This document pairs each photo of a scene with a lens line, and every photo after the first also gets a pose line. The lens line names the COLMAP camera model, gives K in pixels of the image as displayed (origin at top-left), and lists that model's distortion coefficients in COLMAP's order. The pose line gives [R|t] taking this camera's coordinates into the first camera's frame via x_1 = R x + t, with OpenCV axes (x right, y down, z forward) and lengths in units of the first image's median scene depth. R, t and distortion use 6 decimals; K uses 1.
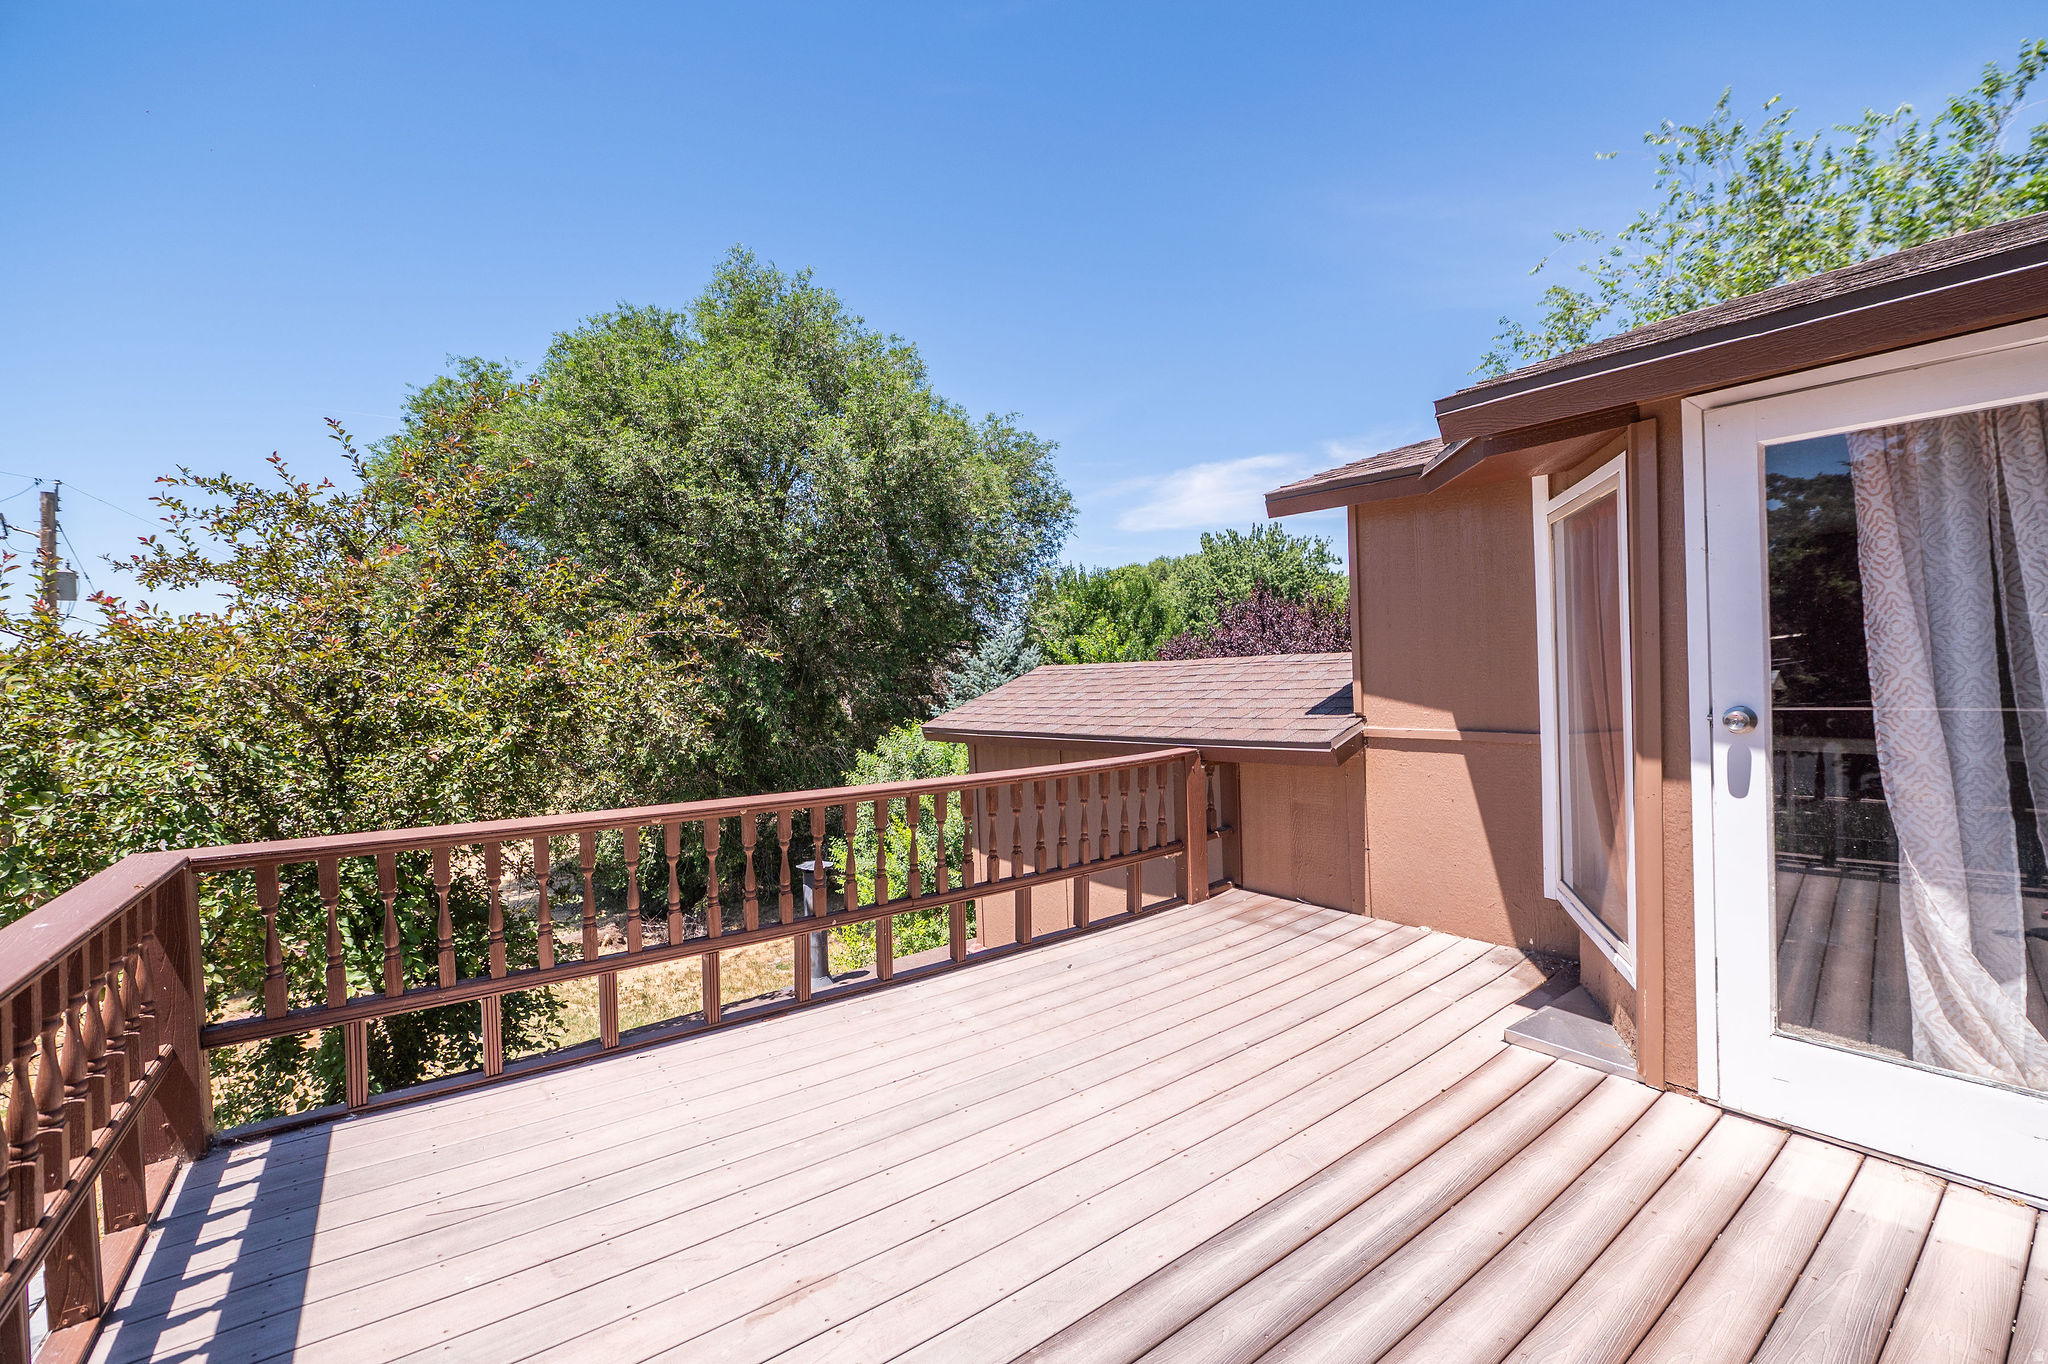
lens RADIAL K [[818.6, 0, 1011.9], [0, 818.6, 673.5], [0, 0, 1]] dist [-0.001855, -0.000556]
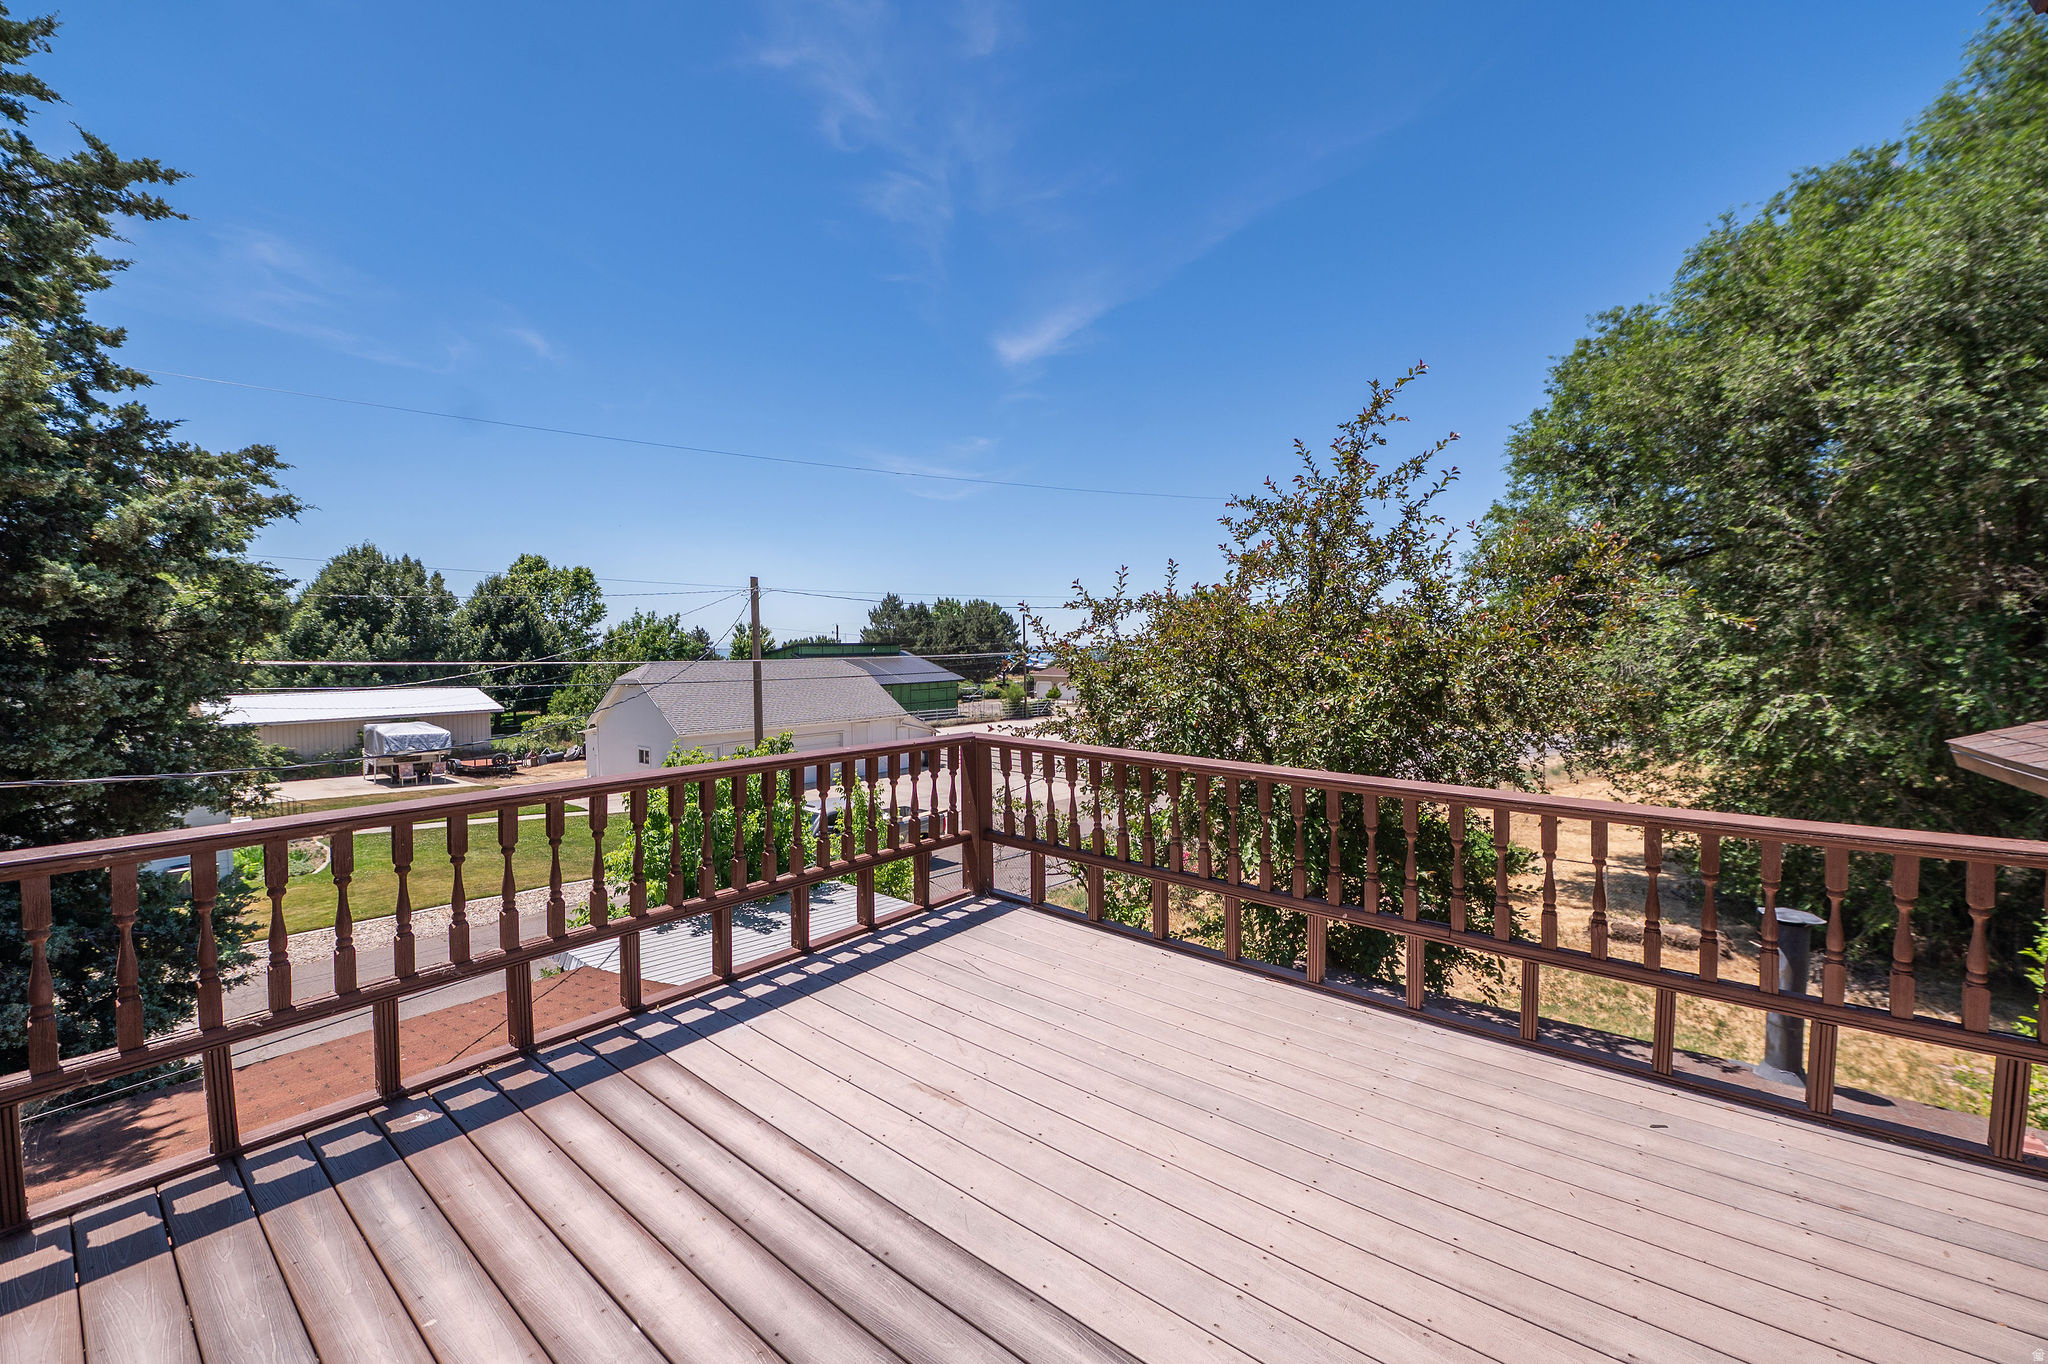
lens RADIAL K [[818.6, 0, 1011.9], [0, 818.6, 673.5], [0, 0, 1]] dist [-0.001855, -0.000556]
pose [[0.283879, 0.061120, -0.956910, 0.462813], [-0.020252, 0.998126, 0.057745, -0.009125], [0.958646, 0.002987, 0.284585, 0.327097]]
